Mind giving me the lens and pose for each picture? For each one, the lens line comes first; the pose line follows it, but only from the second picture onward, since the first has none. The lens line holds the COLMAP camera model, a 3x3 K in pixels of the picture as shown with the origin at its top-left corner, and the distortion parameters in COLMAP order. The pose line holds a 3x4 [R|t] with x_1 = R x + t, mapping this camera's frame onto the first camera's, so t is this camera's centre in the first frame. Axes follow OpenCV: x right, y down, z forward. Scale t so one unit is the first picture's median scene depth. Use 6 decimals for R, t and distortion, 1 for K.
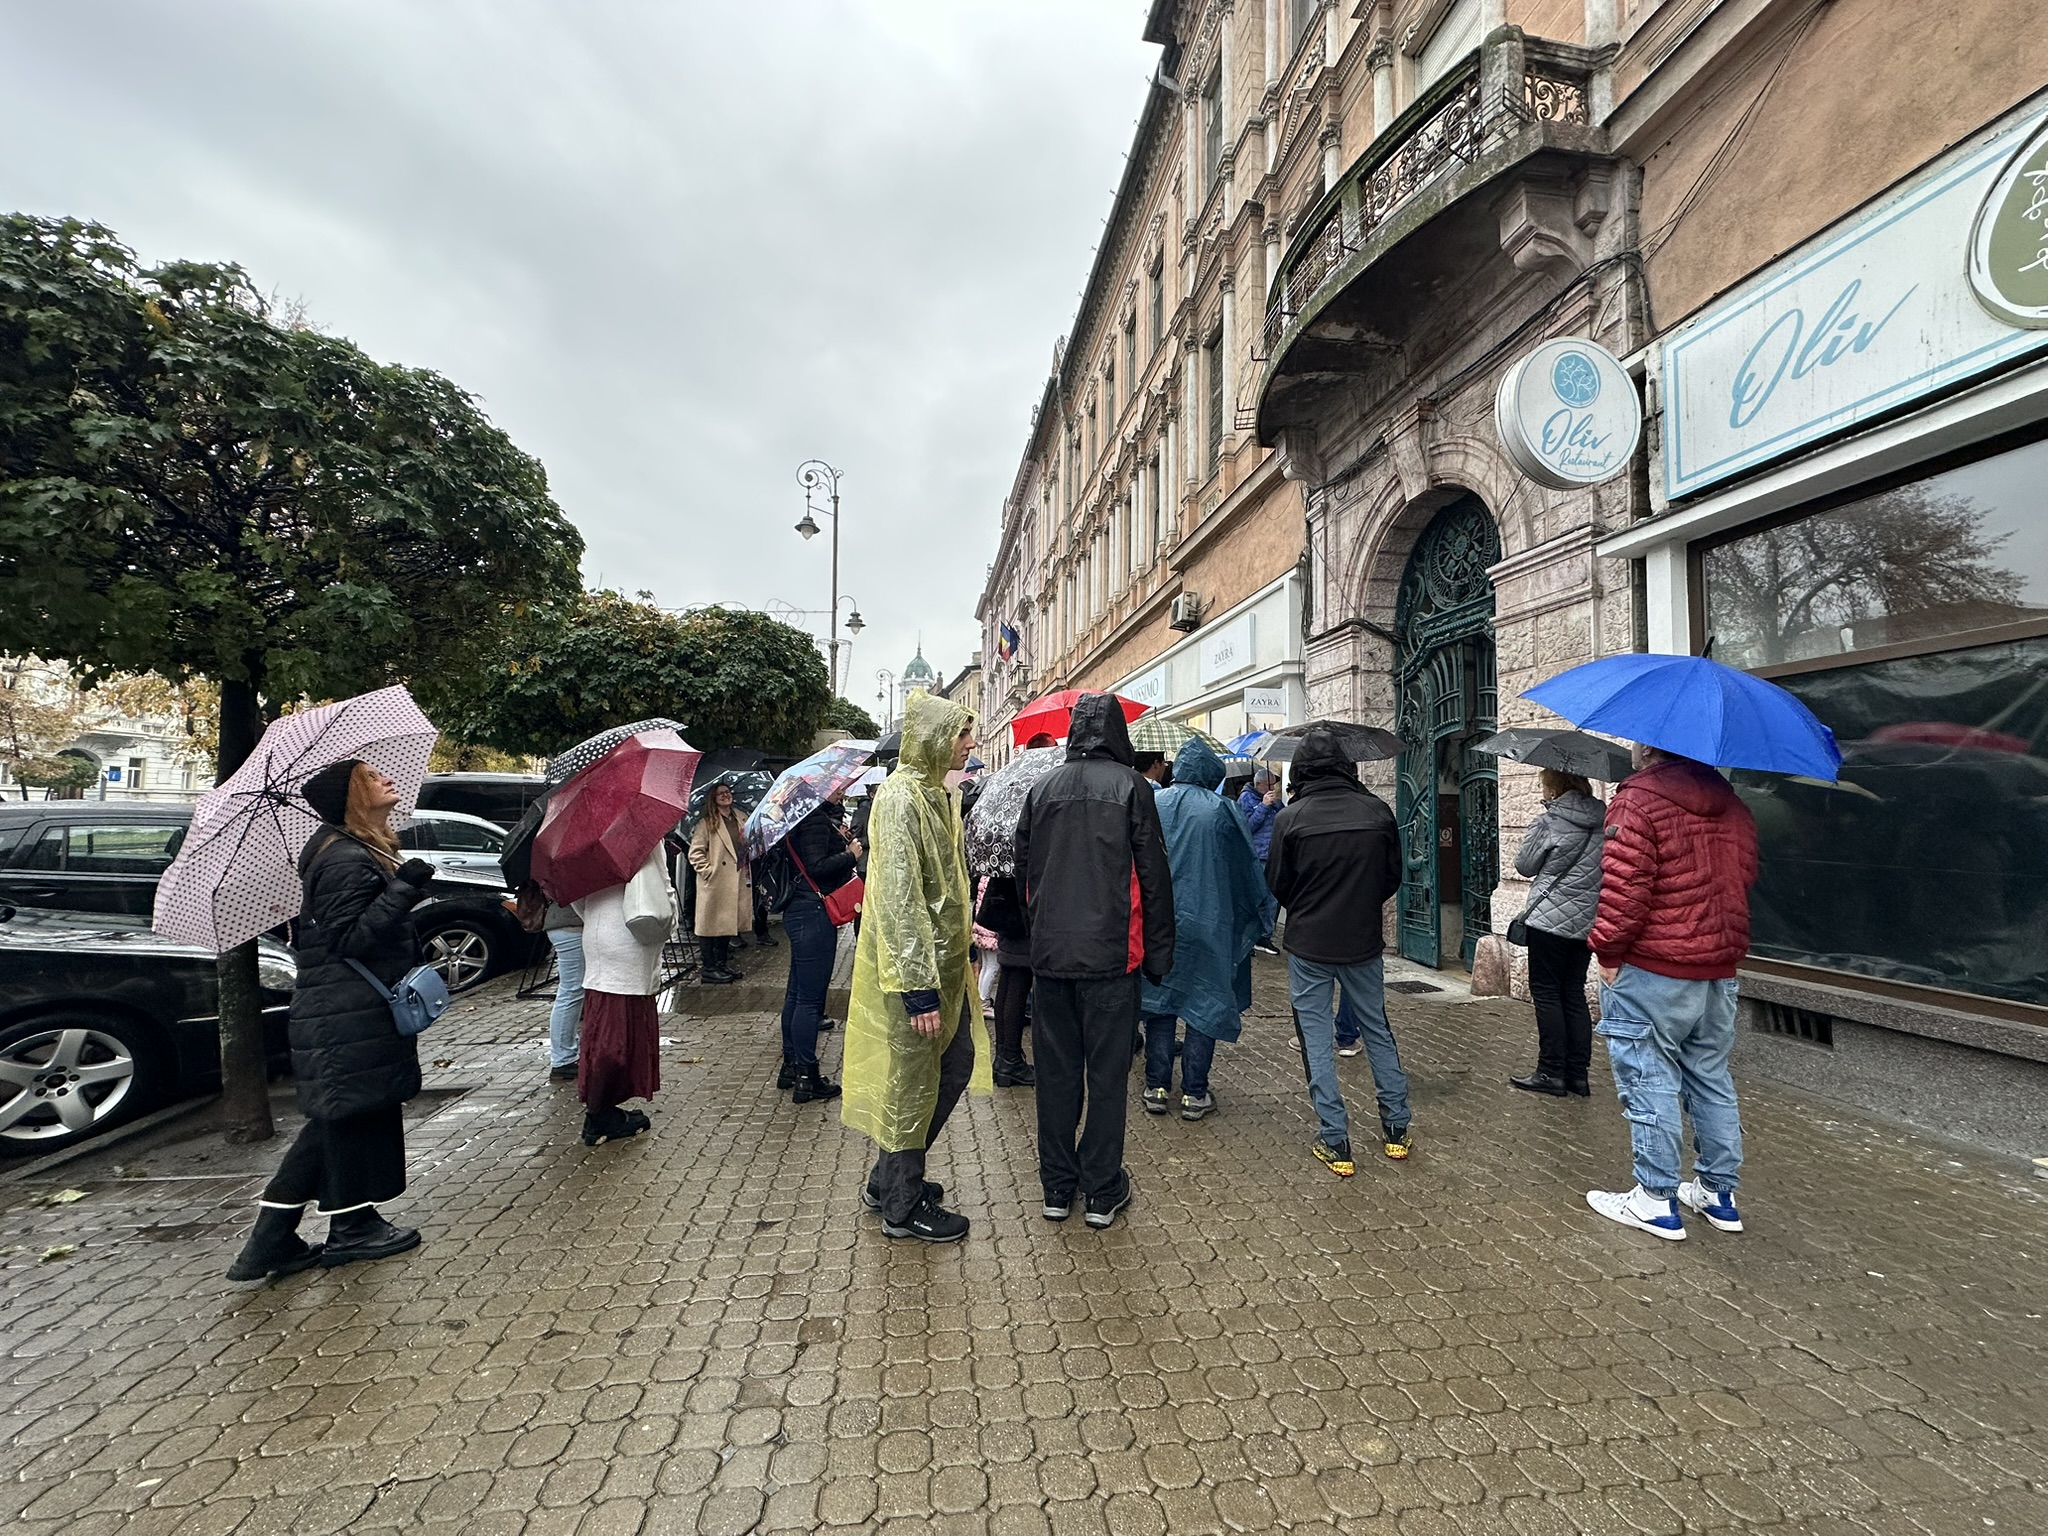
lens RADIAL K [[827.6, 0, 1024.0], [0, 827.6, 768.0], [0, 0, 1]] dist [-0.000117, 0.000130]
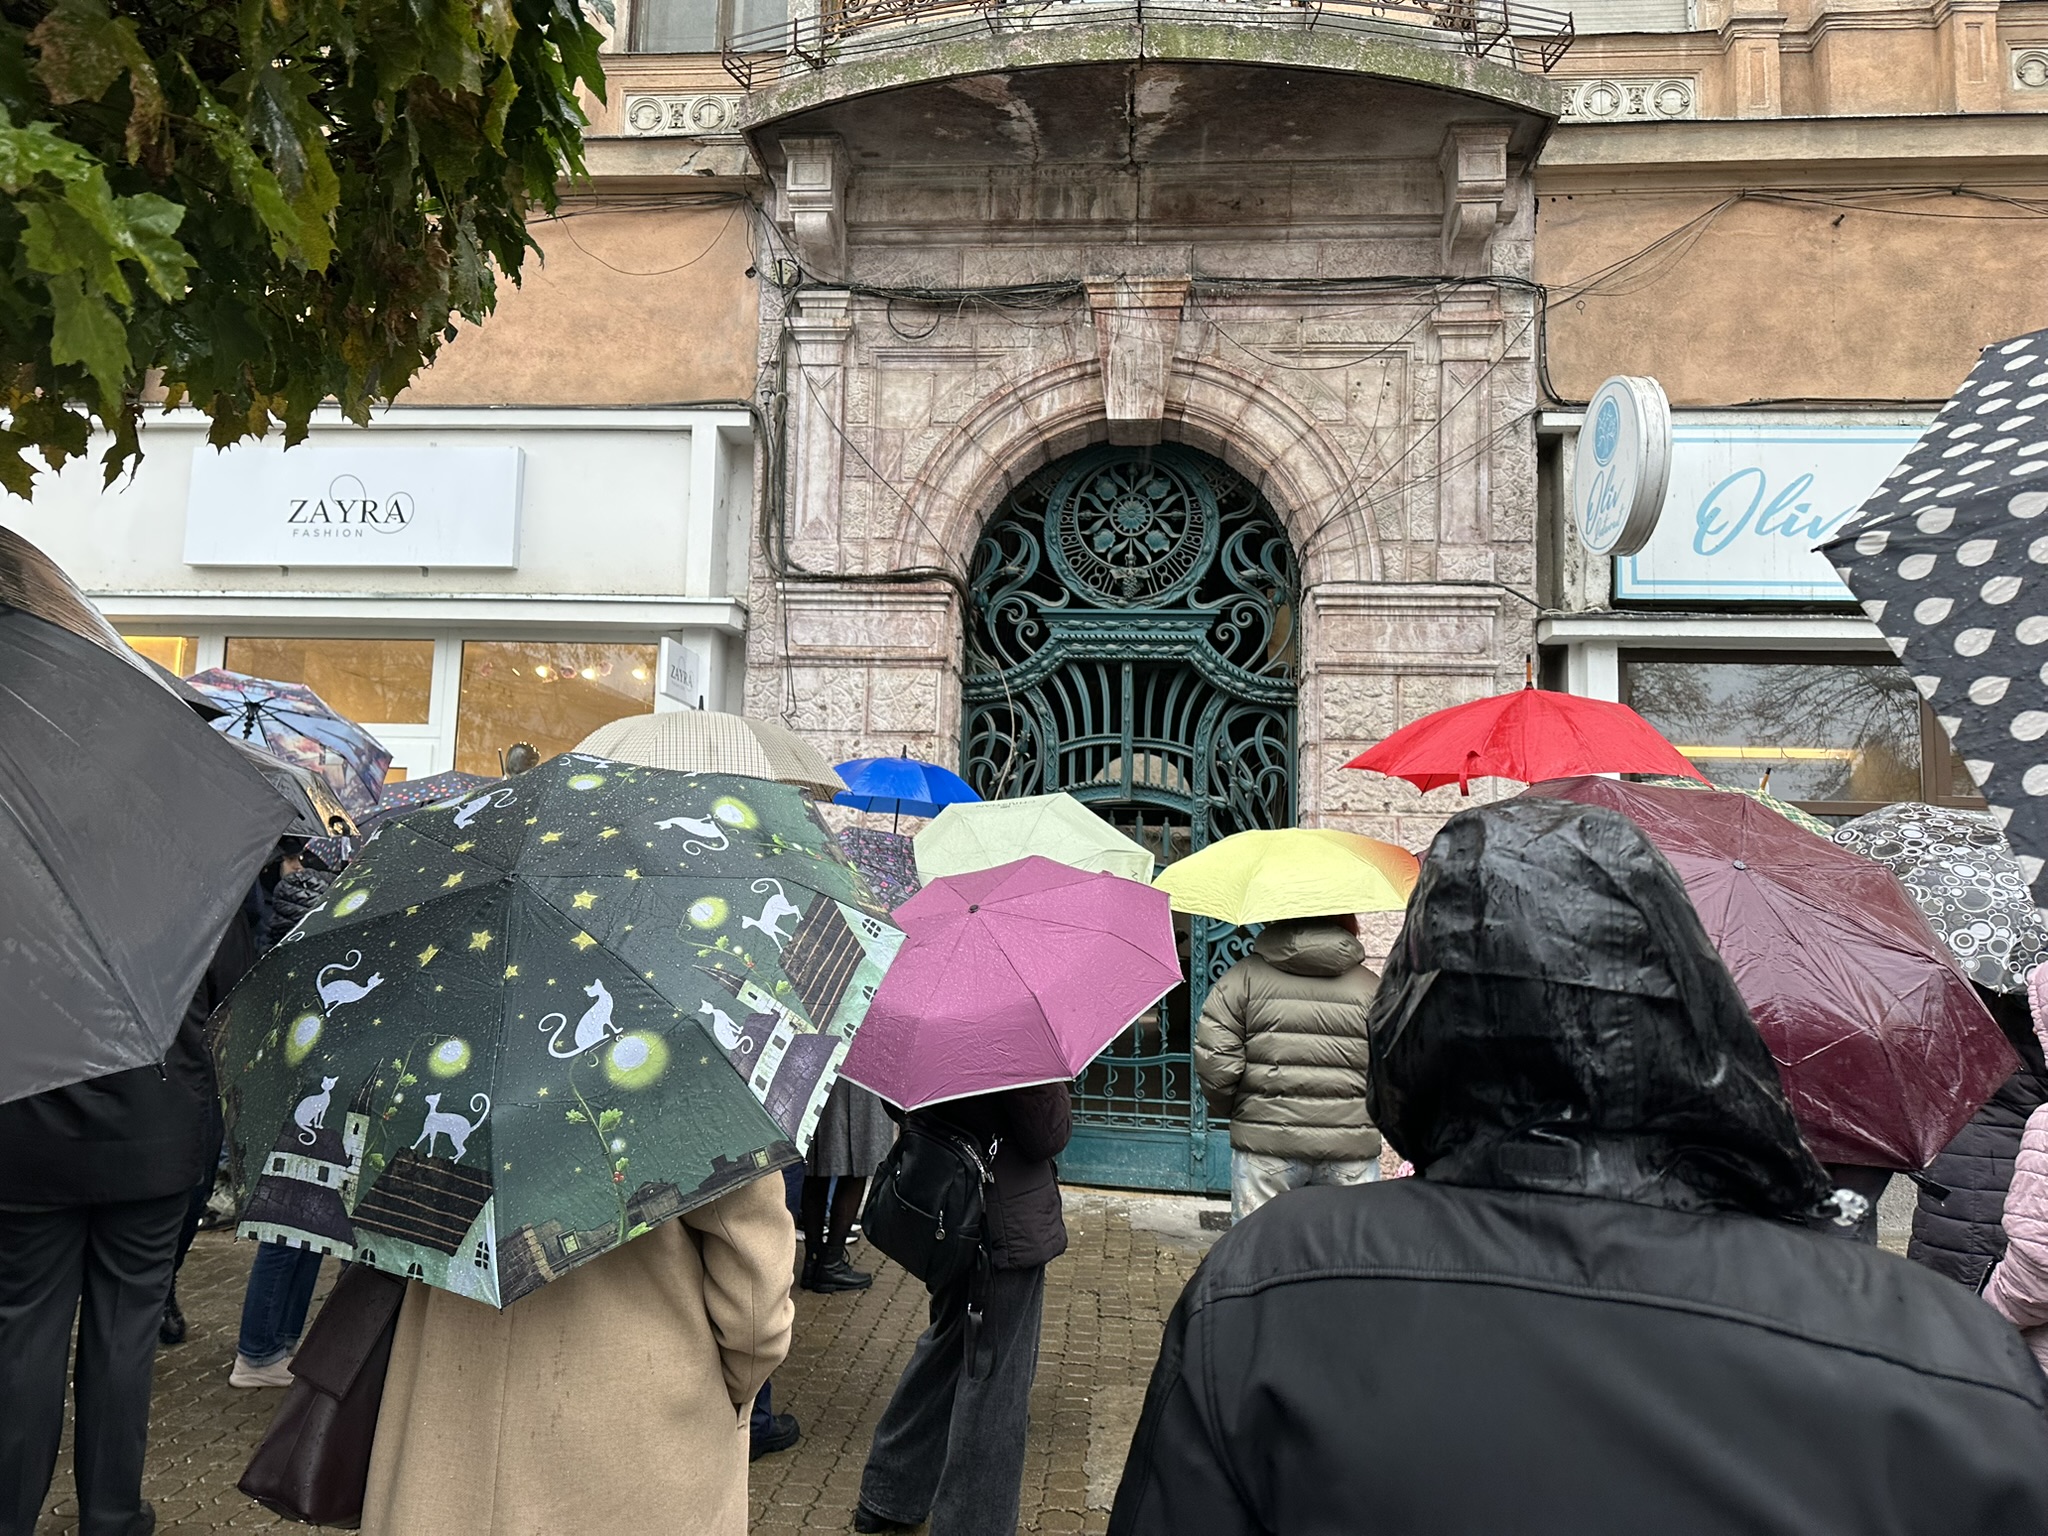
lens RADIAL K [[1432.5, 0, 1024.0], [0, 1432.5, 768.0], [0, 0, 1]] dist [0.003338, -0.001328]
pose [[0.215374, 0.094517, 0.971947, -0.652779], [-0.080255, 0.993651, -0.078844, 0.026459], [-0.973228, -0.061023, 0.221592, 0.967586]]
